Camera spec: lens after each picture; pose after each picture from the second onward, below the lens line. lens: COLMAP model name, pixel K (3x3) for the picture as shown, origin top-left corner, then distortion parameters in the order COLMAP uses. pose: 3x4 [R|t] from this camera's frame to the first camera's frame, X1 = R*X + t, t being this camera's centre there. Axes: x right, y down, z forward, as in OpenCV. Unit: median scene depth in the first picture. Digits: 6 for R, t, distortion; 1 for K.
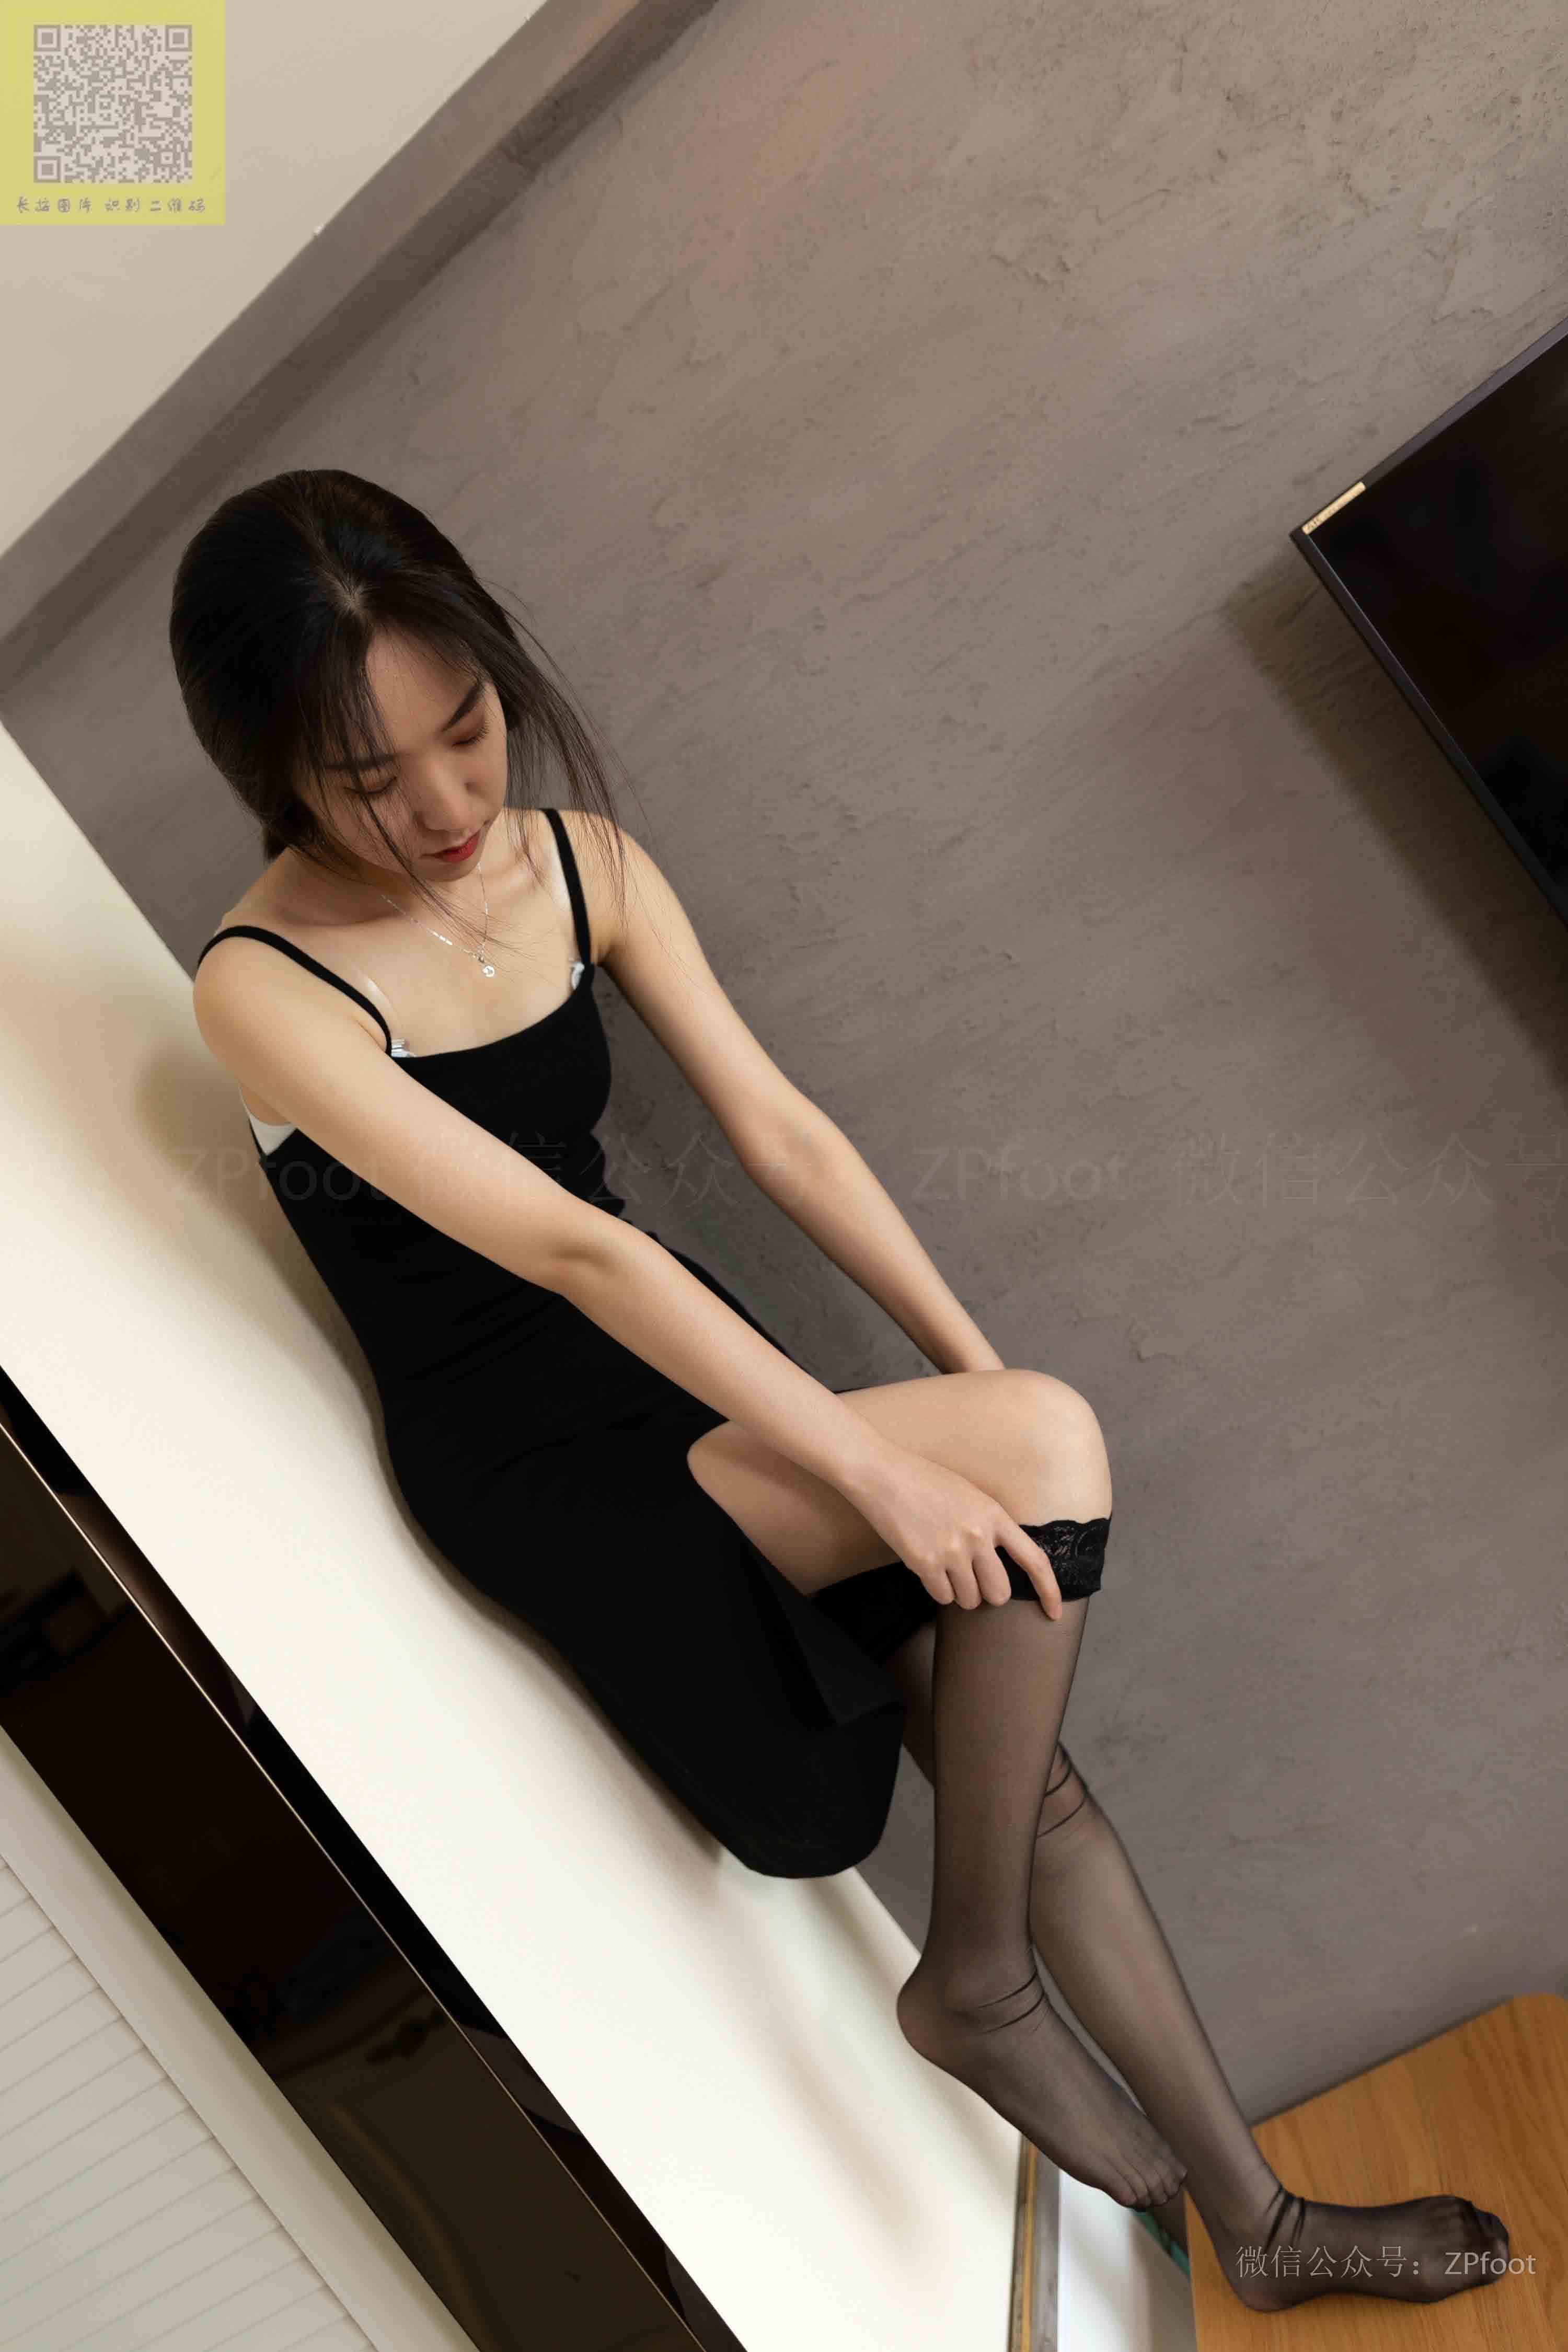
lens RADIAL K [[1609.1, 0, 782.4], [0, 1609.1, 1173.8], [0, 0, 1]] dist [-0.001749, 0.000351]
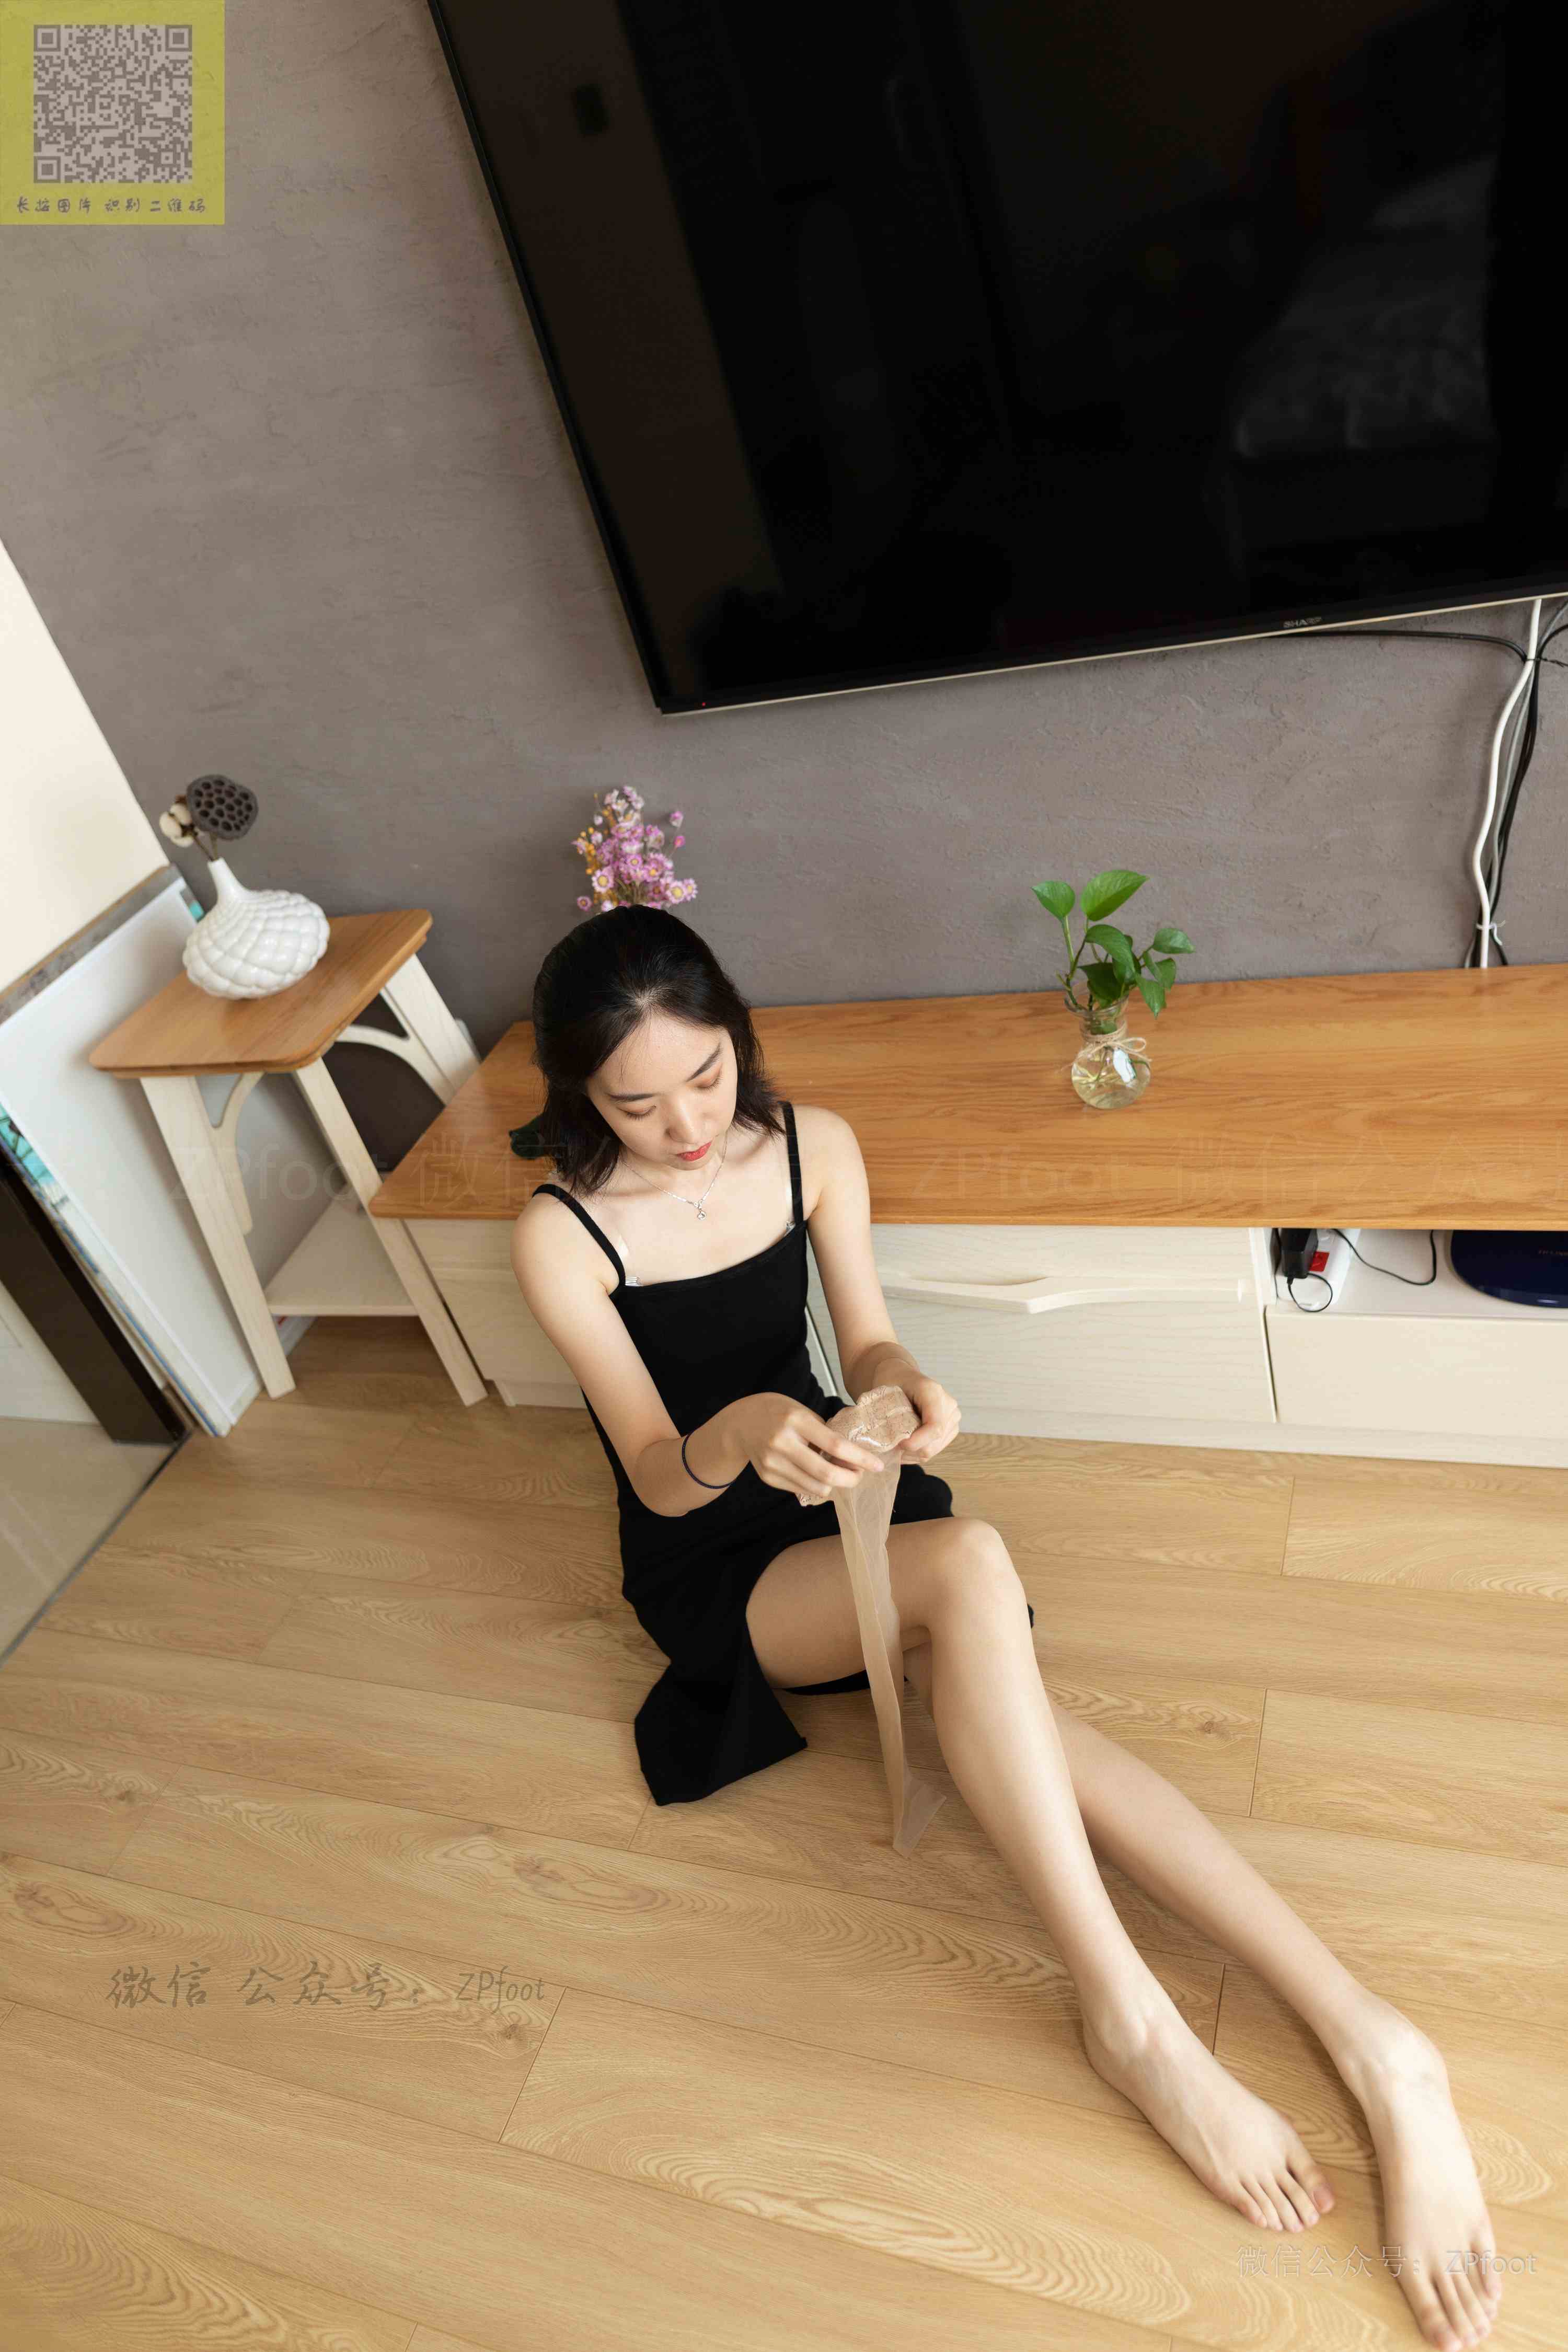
lens RADIAL K [[1609.1, 0, 791.7], [0, 1609.1, 1174.4], [0, 0, 1]] dist [-0.001749, 0.000351]
pose [[0.926532, 0.349698, 0.138745, 0.731642], [-0.365689, 0.750490, 0.550487, -0.370368], [0.088377, -0.560781, 0.823234, -0.541076]]
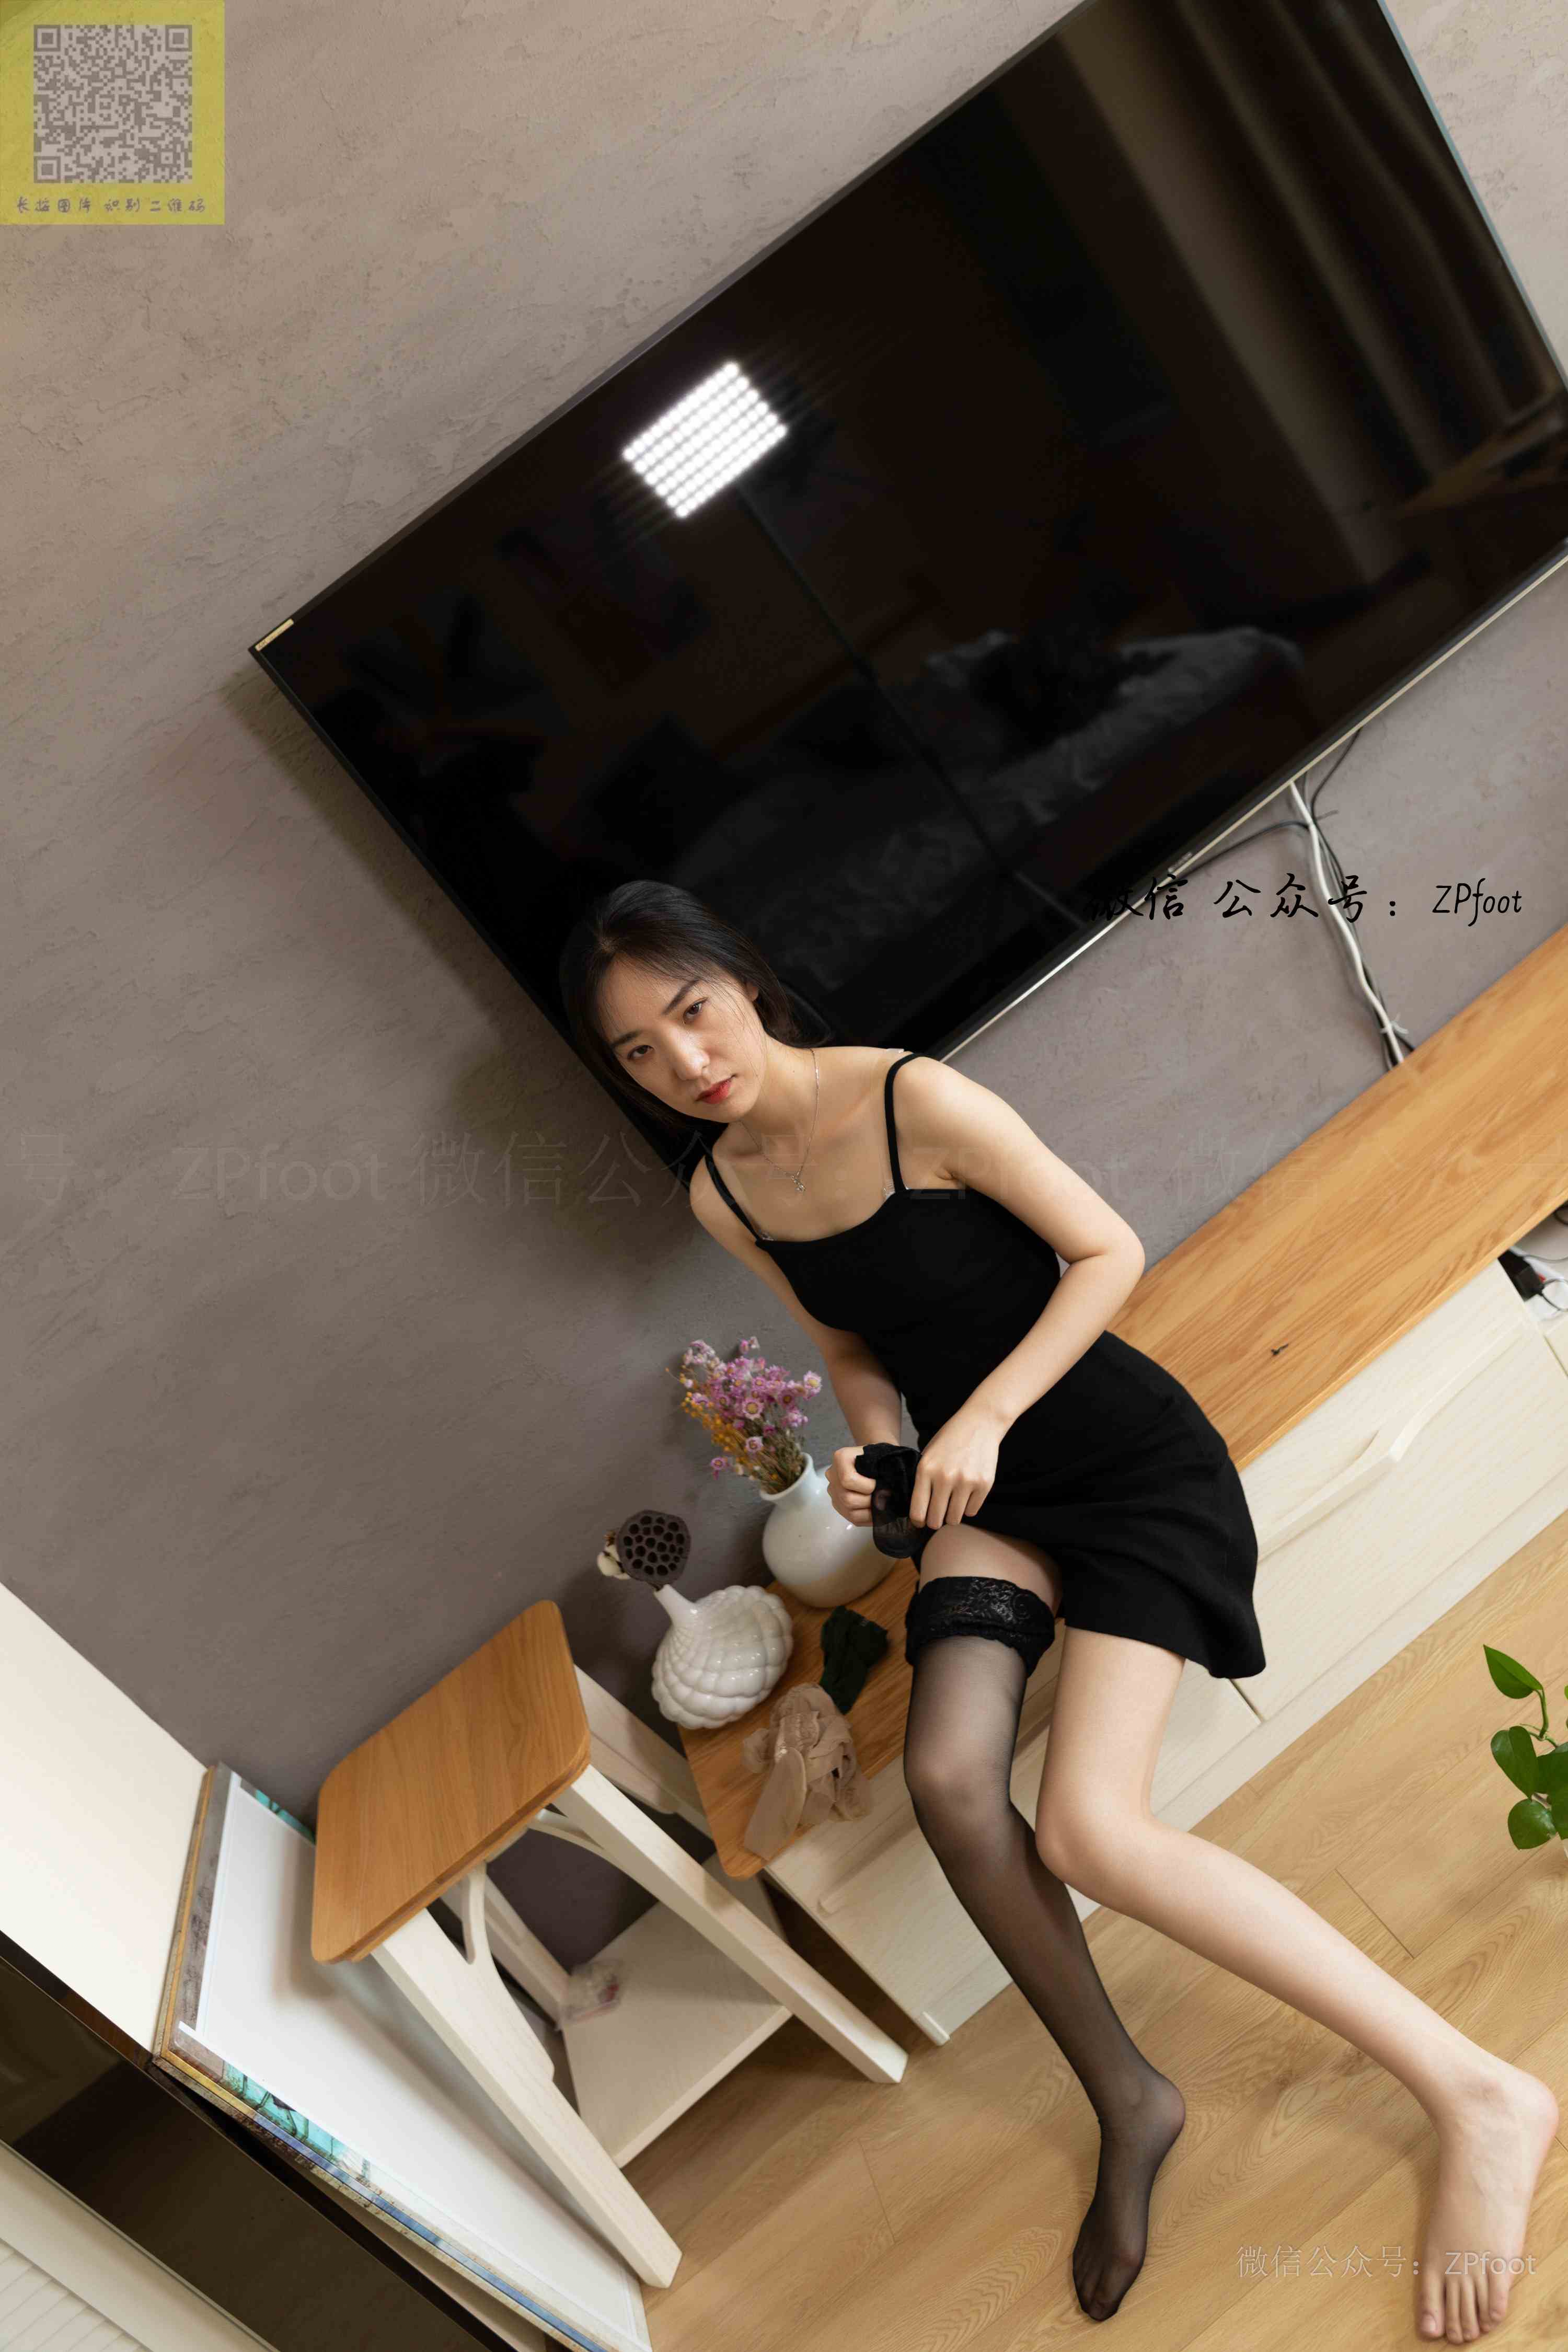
lens RADIAL K [[1609.1, 0, 790.5], [0, 1609.1, 1173.4], [0, 0, 1]] dist [-0.001749, 0.000351]
pose [[0.910533, -0.089044, 0.403734, 0.114143], [0.074369, 0.995878, 0.051921, 0.042936], [-0.406693, -0.017251, 0.913402, -0.523006]]
